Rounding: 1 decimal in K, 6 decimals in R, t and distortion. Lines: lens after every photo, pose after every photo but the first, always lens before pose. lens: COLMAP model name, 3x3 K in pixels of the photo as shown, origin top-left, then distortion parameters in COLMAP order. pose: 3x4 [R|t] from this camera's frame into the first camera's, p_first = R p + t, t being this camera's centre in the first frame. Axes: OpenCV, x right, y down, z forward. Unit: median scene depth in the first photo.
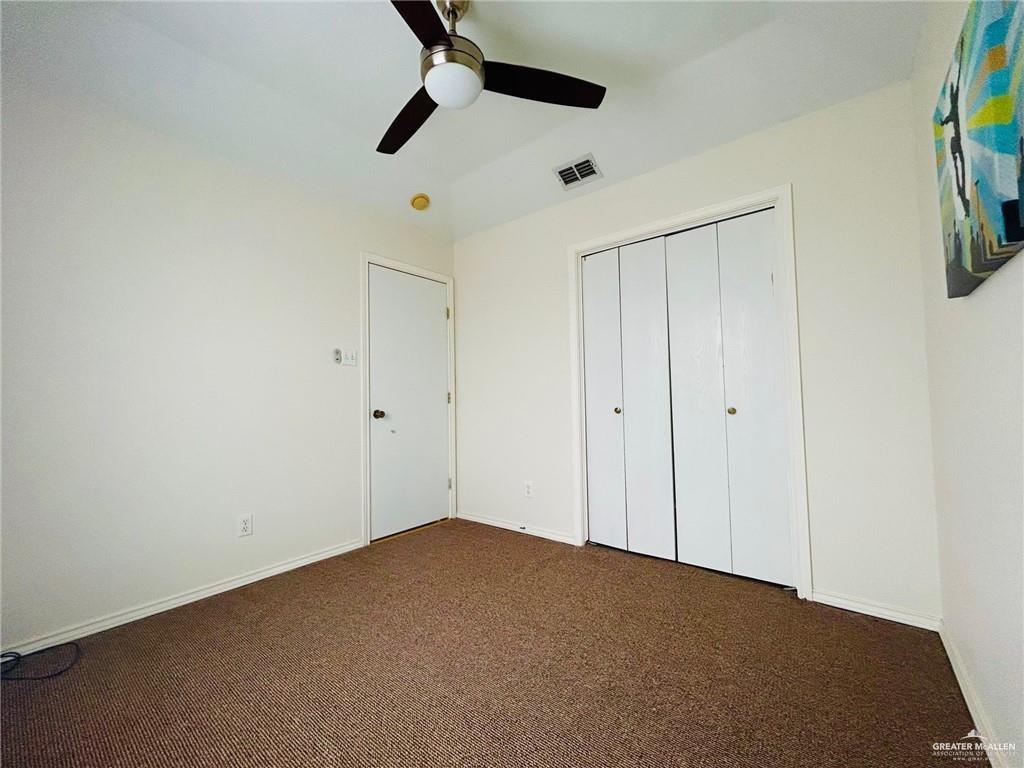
lens RADIAL K [[410.5, 0, 512.0], [0, 410.5, 384.0], [0, 0, 1]] dist [-0.000435, 0.000398]
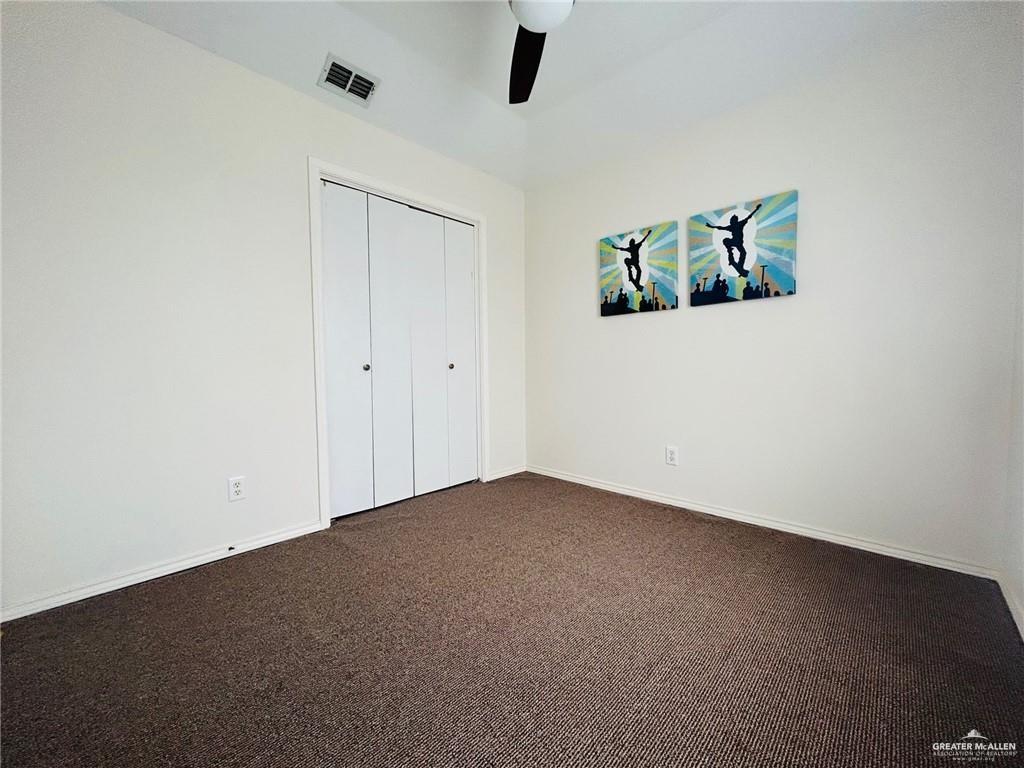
lens RADIAL K [[410.5, 0, 512.0], [0, 410.5, 384.0], [0, 0, 1]] dist [-0.000435, 0.000398]
pose [[0.095500, -0.035278, 0.994804, -0.685385], [-0.031474, 0.998765, 0.038440, 0.057071], [-0.994932, -0.034982, 0.094272, 0.594691]]
